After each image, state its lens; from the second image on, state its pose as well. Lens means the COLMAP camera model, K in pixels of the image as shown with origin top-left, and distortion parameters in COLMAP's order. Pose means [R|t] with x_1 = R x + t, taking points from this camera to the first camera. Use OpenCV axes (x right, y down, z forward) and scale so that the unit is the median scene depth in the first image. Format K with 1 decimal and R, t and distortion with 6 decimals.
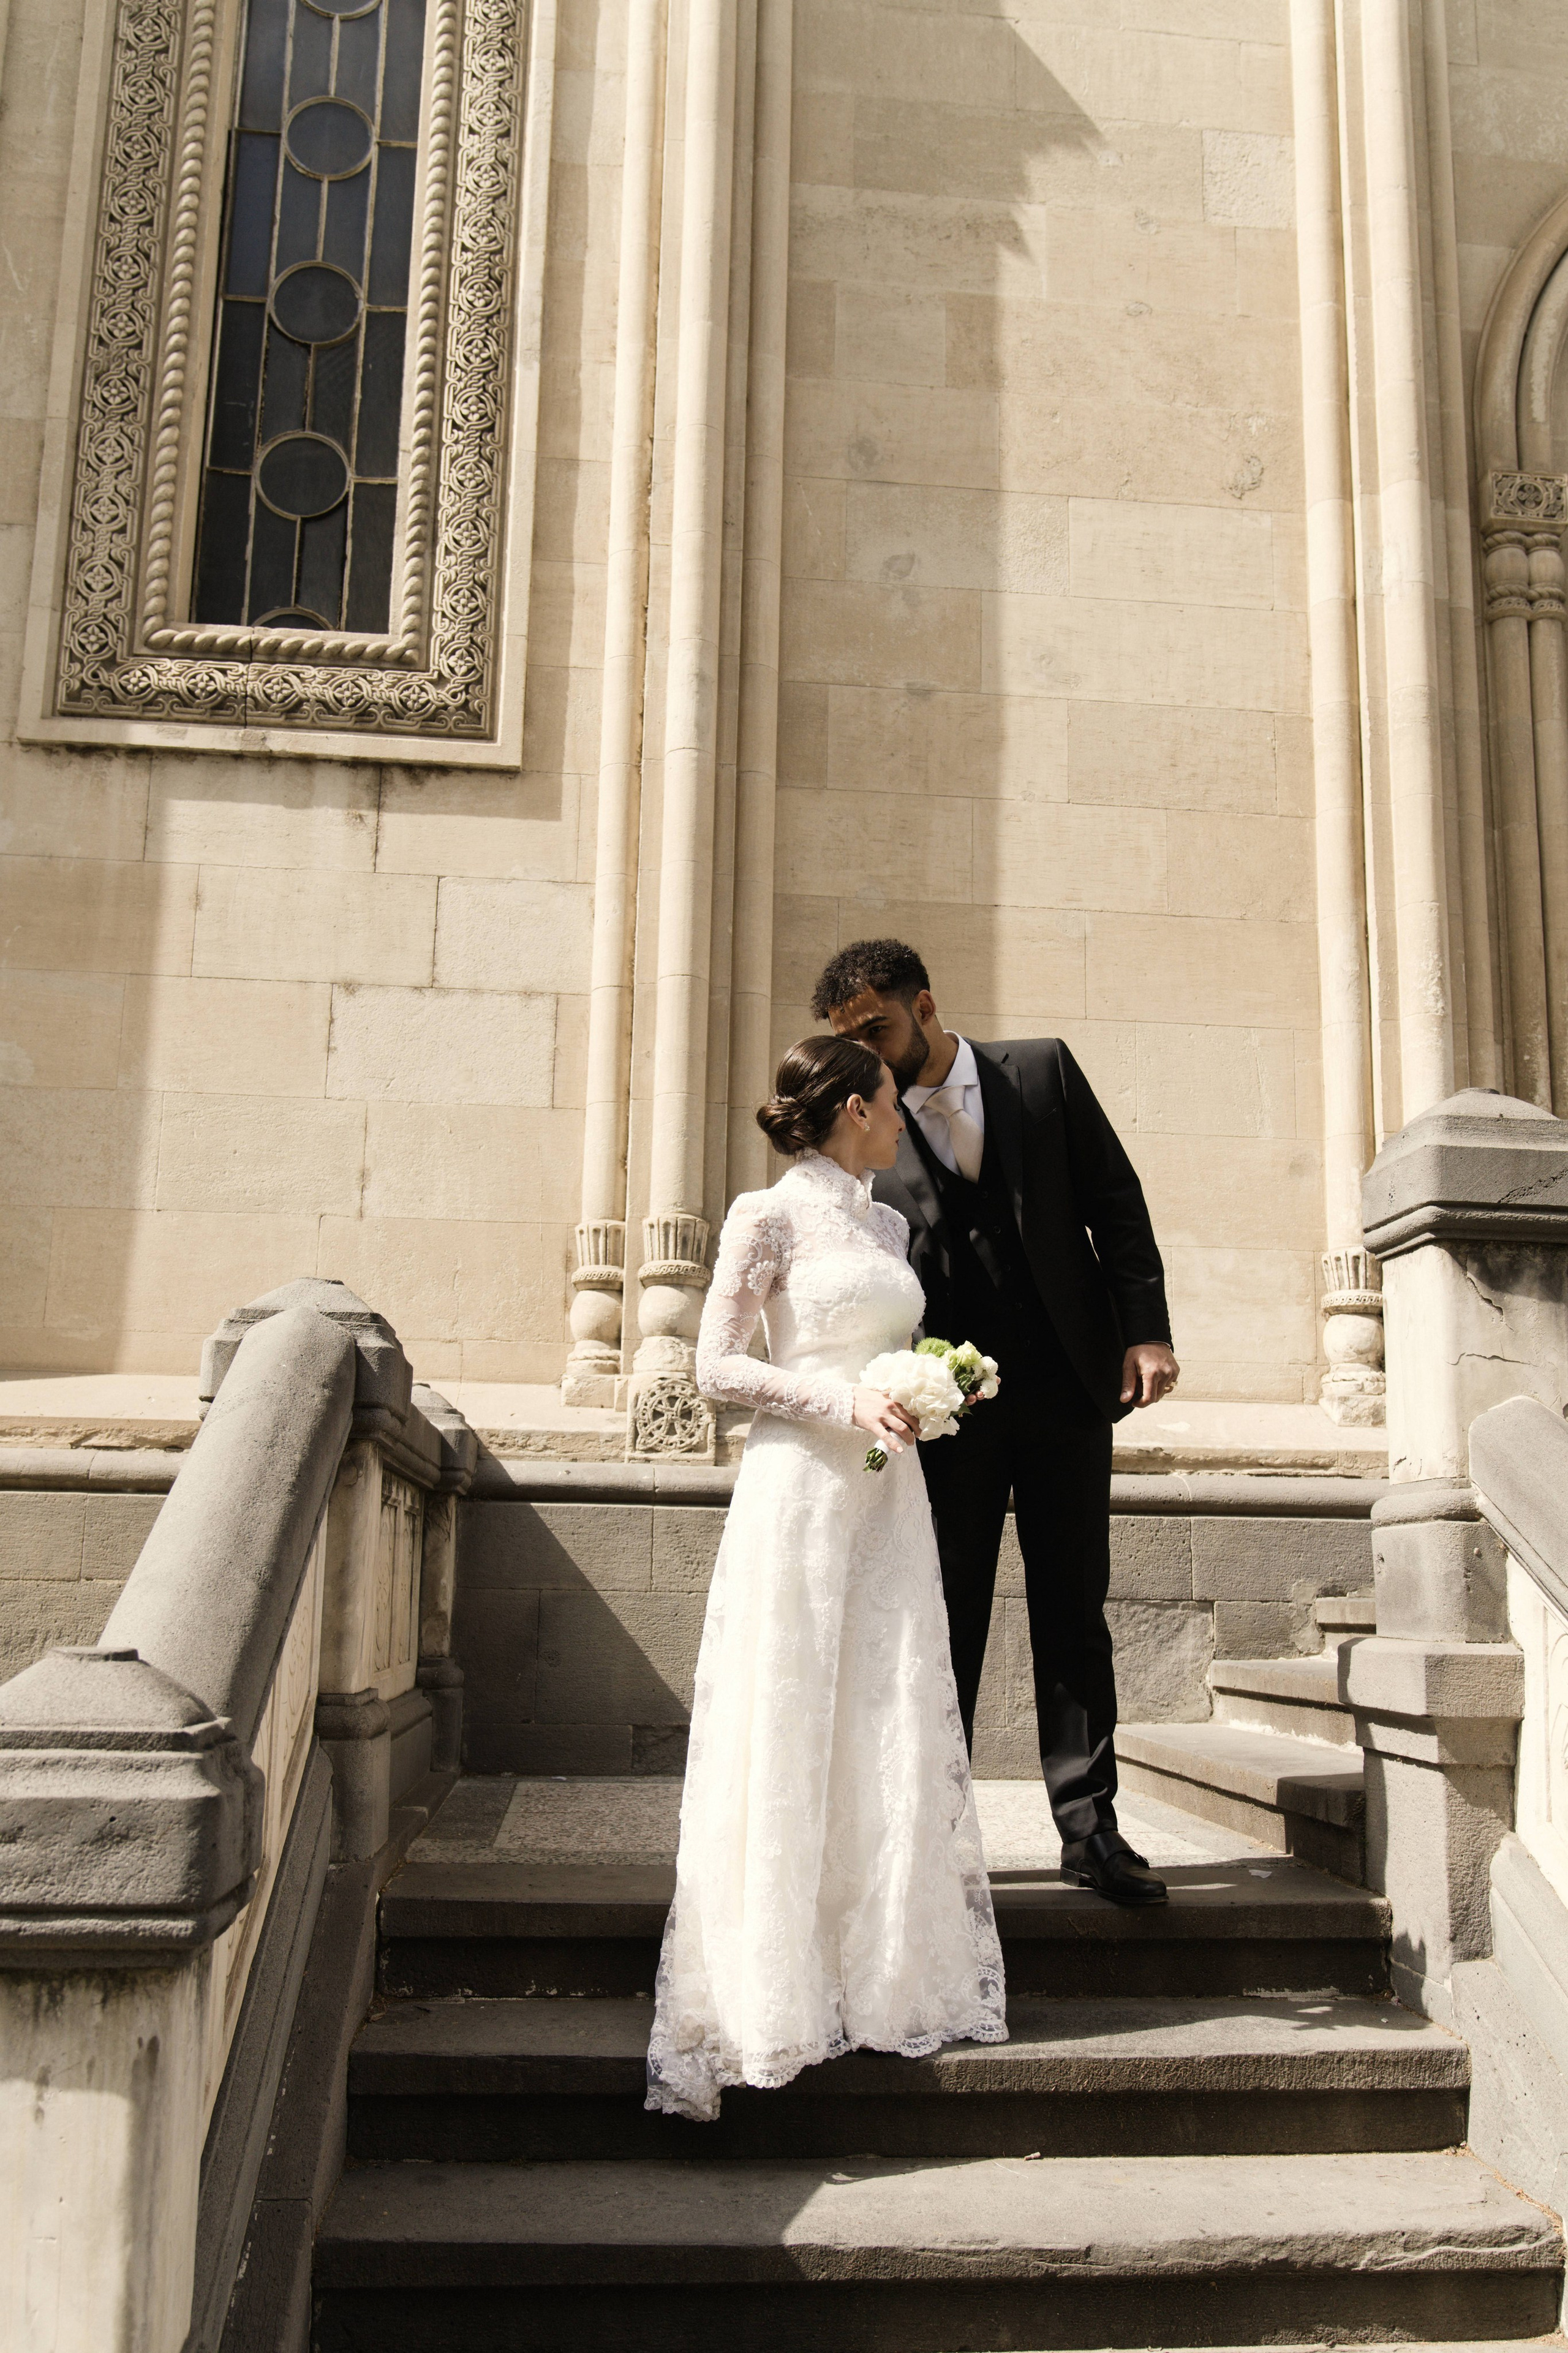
lens RADIAL K [[2046.2, 0, 784.0], [0, 2046.2, 1176.5], [0, 0, 1]] dist [-0.004647, -0.013677]
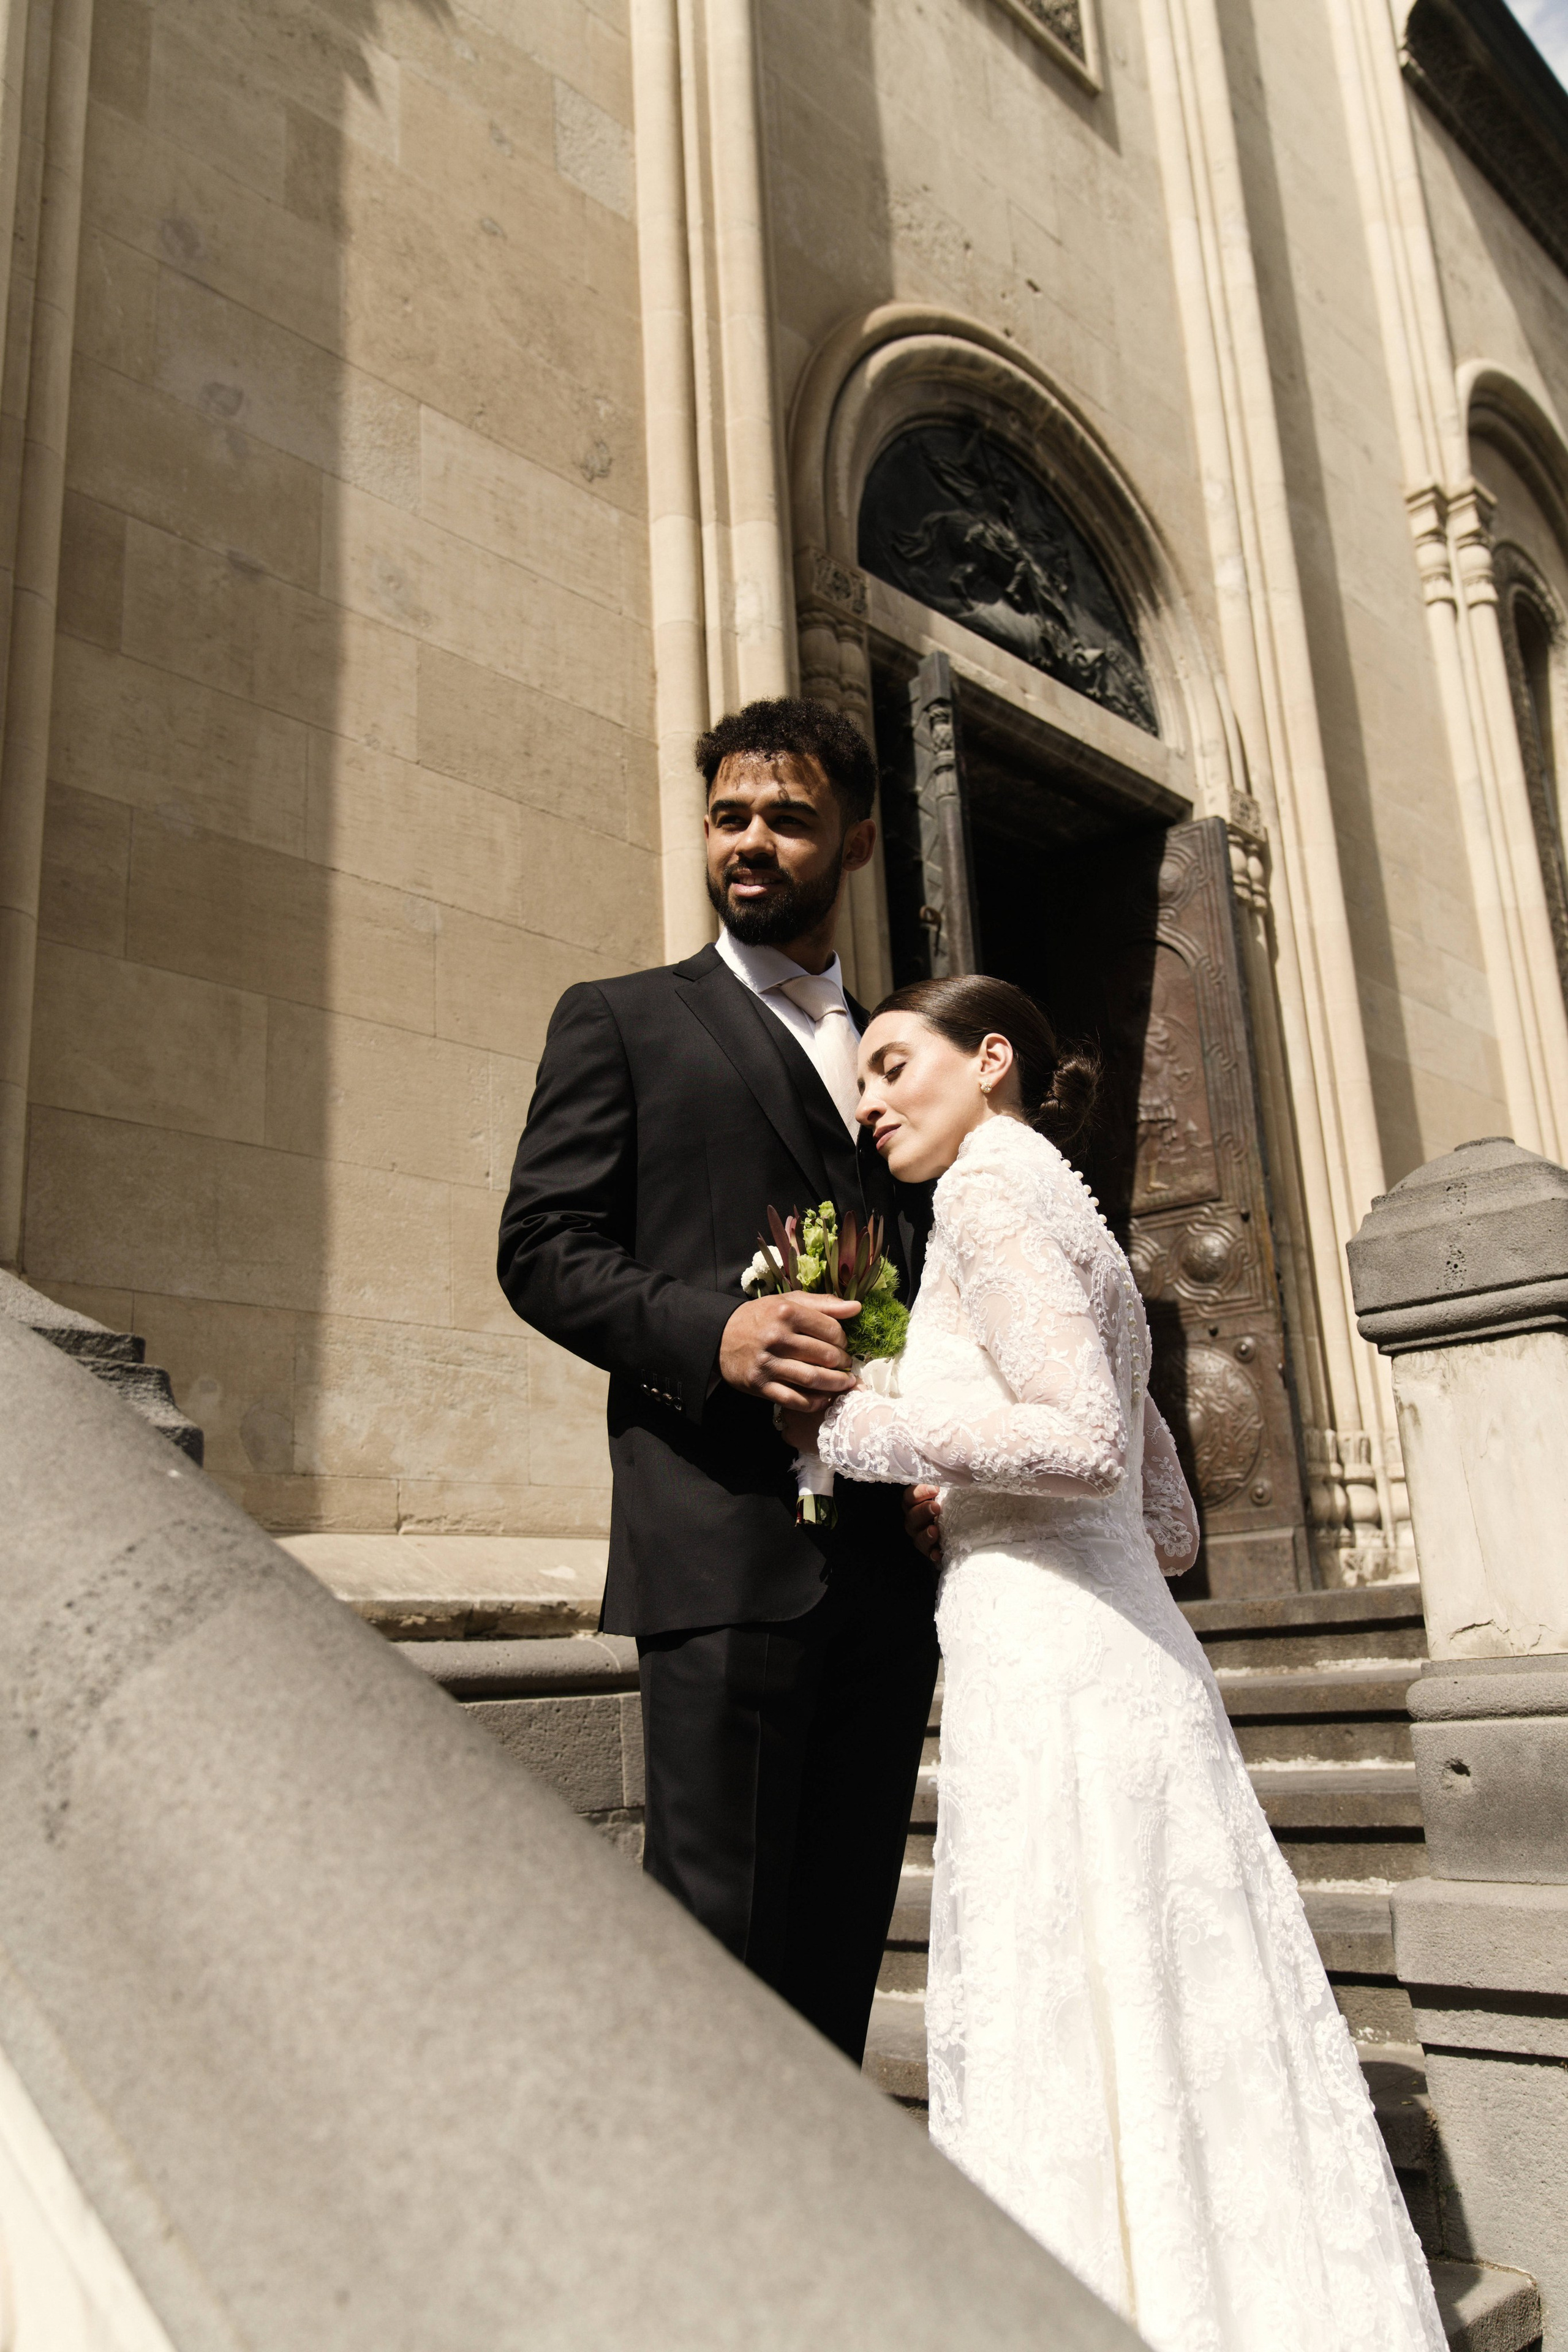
lens RADIAL K [[1835.9, 0, 784.0], [0, 1835.9, 1176.0], [0, 0, 1]] dist [-0.008767, 0.003328]
pose [[0.758102, 0.116422, 0.641660, -0.183310], [-0.066004, 0.992581, -0.102111, 0.035542], [-0.648787, 0.035058, 0.760162, 0.374888]]
